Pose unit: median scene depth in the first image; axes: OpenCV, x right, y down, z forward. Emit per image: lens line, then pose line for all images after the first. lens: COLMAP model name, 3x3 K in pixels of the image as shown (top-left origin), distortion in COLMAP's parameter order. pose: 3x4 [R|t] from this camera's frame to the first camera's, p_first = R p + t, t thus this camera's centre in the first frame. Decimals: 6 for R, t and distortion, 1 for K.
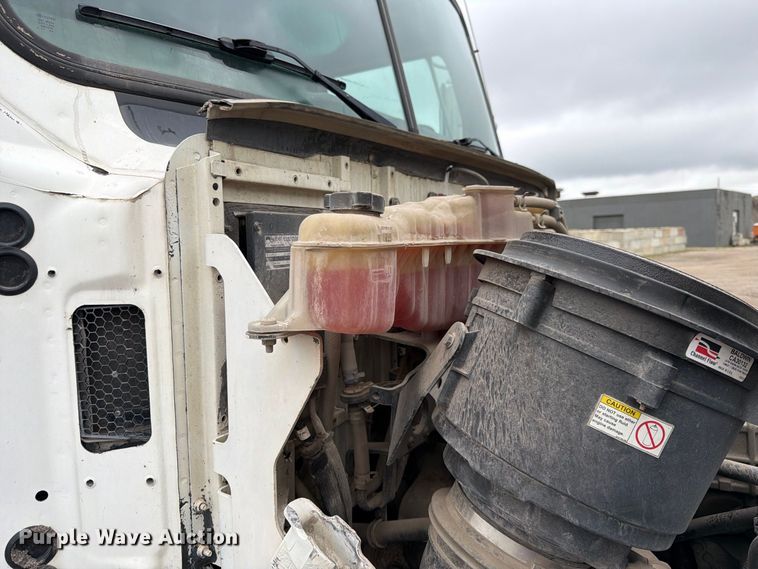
lens RADIAL K [[531.4, 0, 379.1], [0, 531.4, 284.4], [0, 0, 1]] dist [0.023732, -0.034846]
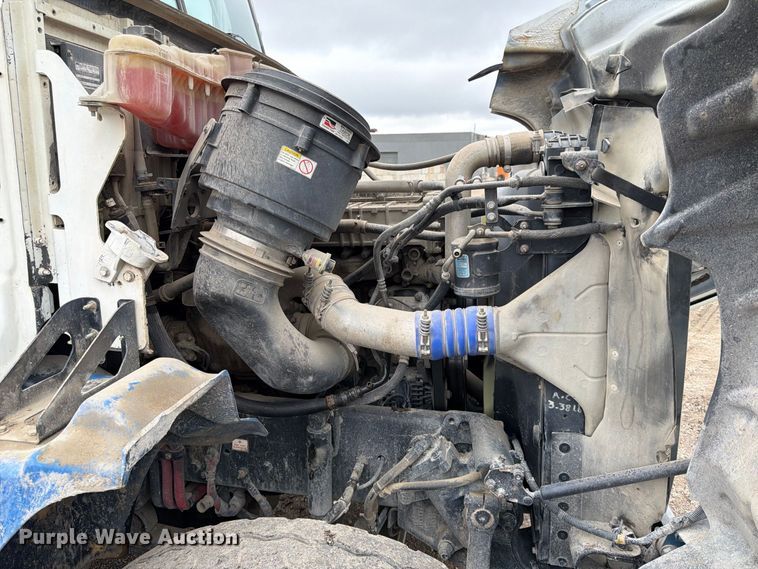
lens RADIAL K [[531.4, 0, 382.8], [0, 531.4, 284.9], [0, 0, 1]] dist [0.023732, -0.034846]
pose [[0.924186, -0.040644, 0.379773, -0.017537], [-0.004156, 0.993193, 0.116408, 0.421540], [-0.381919, -0.109161, 0.917726, -0.903853]]
